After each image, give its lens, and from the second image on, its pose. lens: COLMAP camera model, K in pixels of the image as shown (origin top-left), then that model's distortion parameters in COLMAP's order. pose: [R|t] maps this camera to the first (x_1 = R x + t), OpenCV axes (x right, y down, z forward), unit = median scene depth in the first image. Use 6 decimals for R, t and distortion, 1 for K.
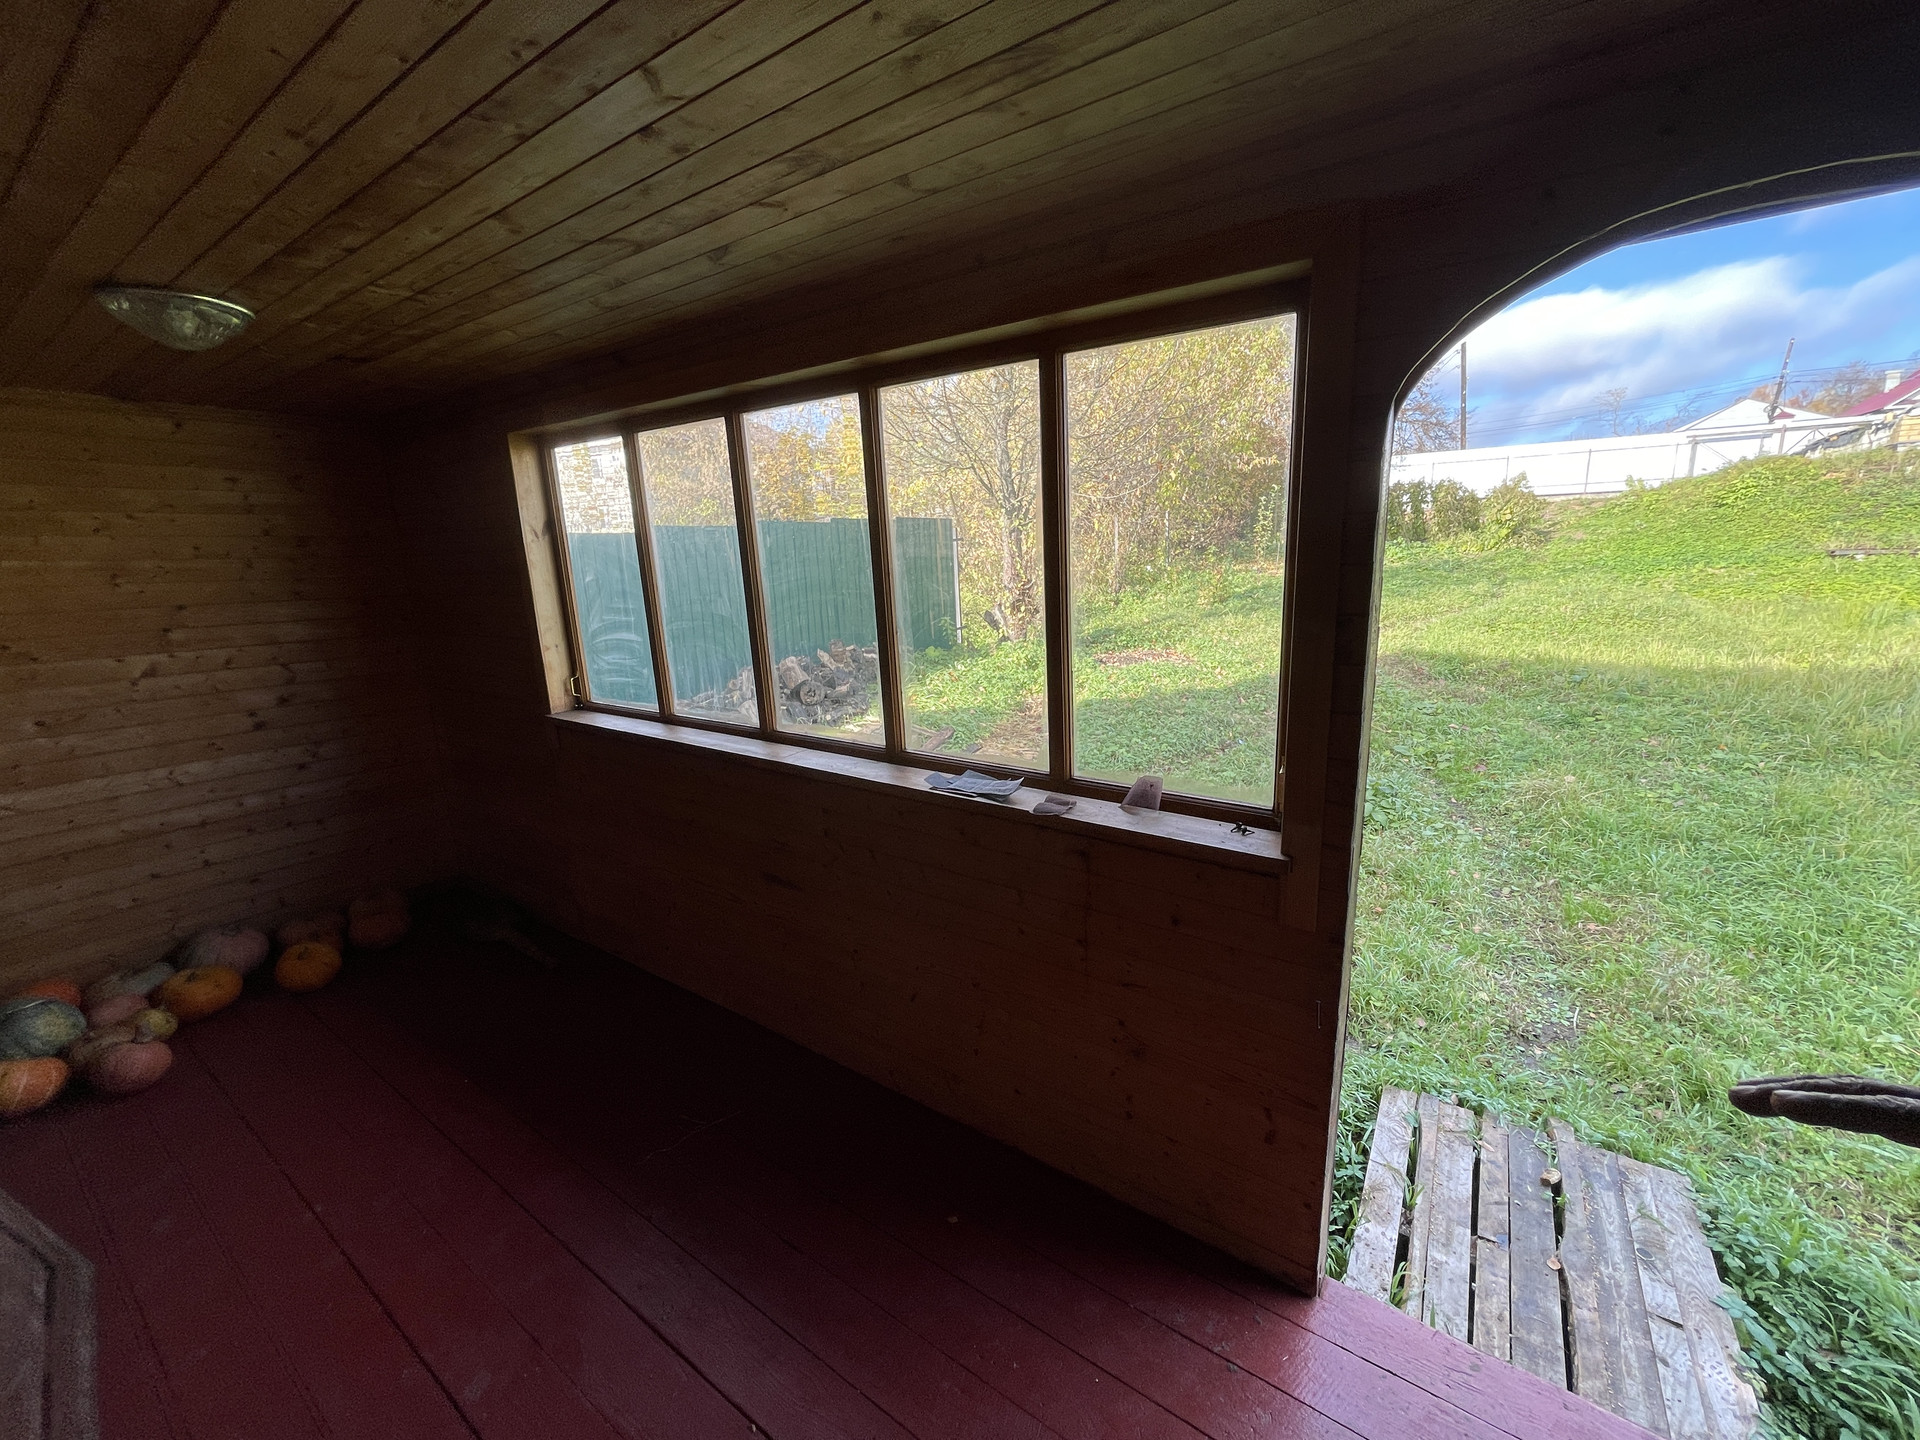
lens RADIAL K [[776.7, 0, 956.4], [0, 776.7, 720.6], [0, 0, 1]] dist [-0.002847, -0.000361]
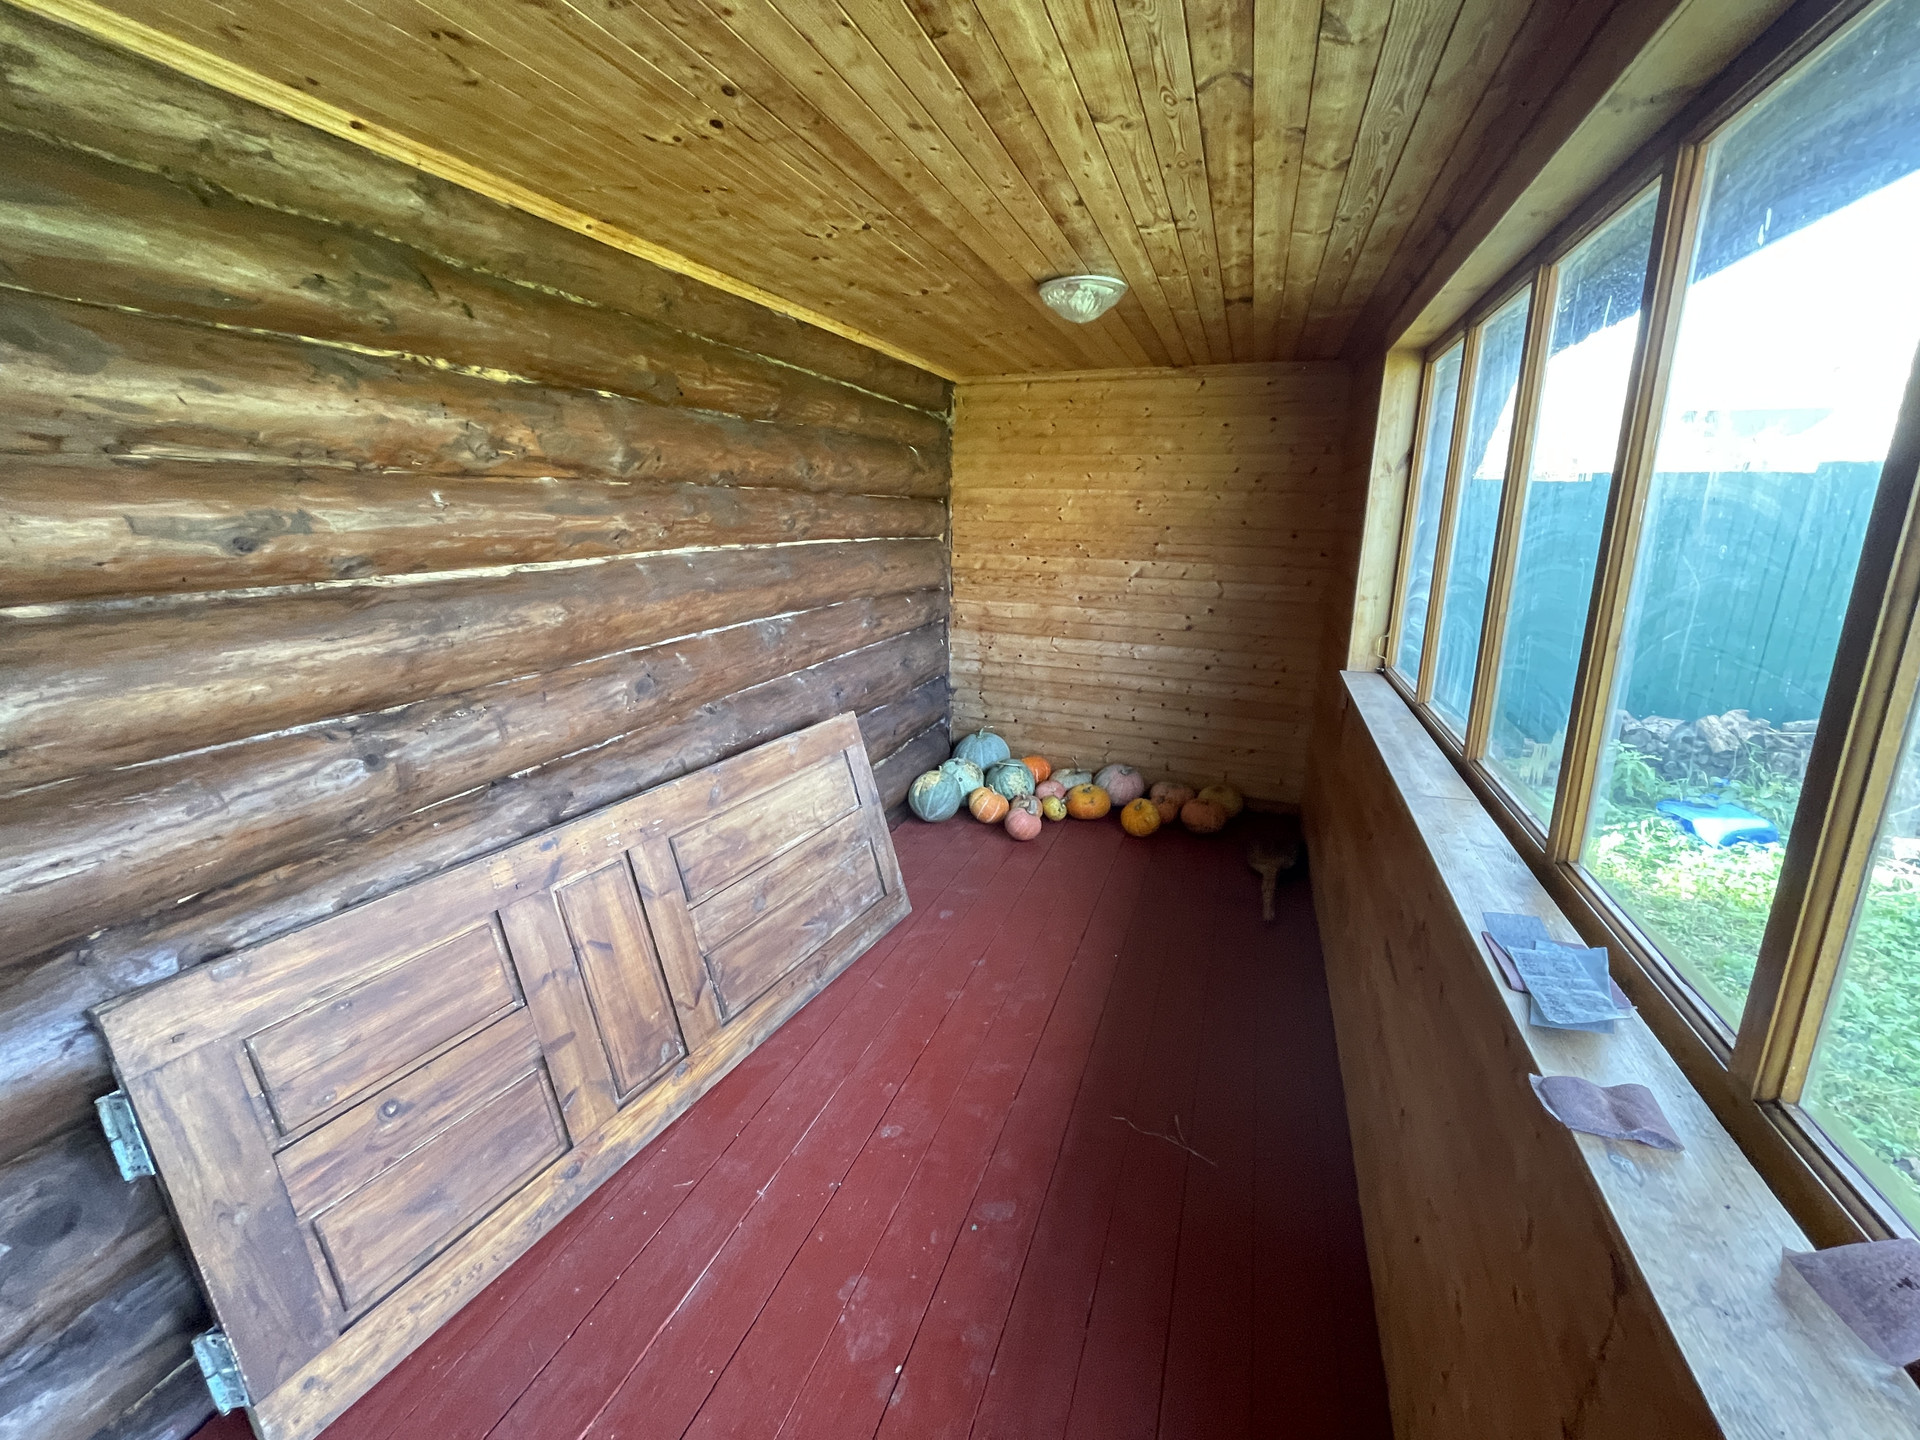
lens RADIAL K [[776.7, 0, 962.7], [0, 776.7, 719.2], [0, 0, 1]] dist [-0.002847, -0.000361]
pose [[0.255223, 0.285231, -0.923853, 0.237893], [-0.225524, 0.946703, 0.229982, -0.069059], [0.940213, 0.149654, 0.305946, 0.345784]]
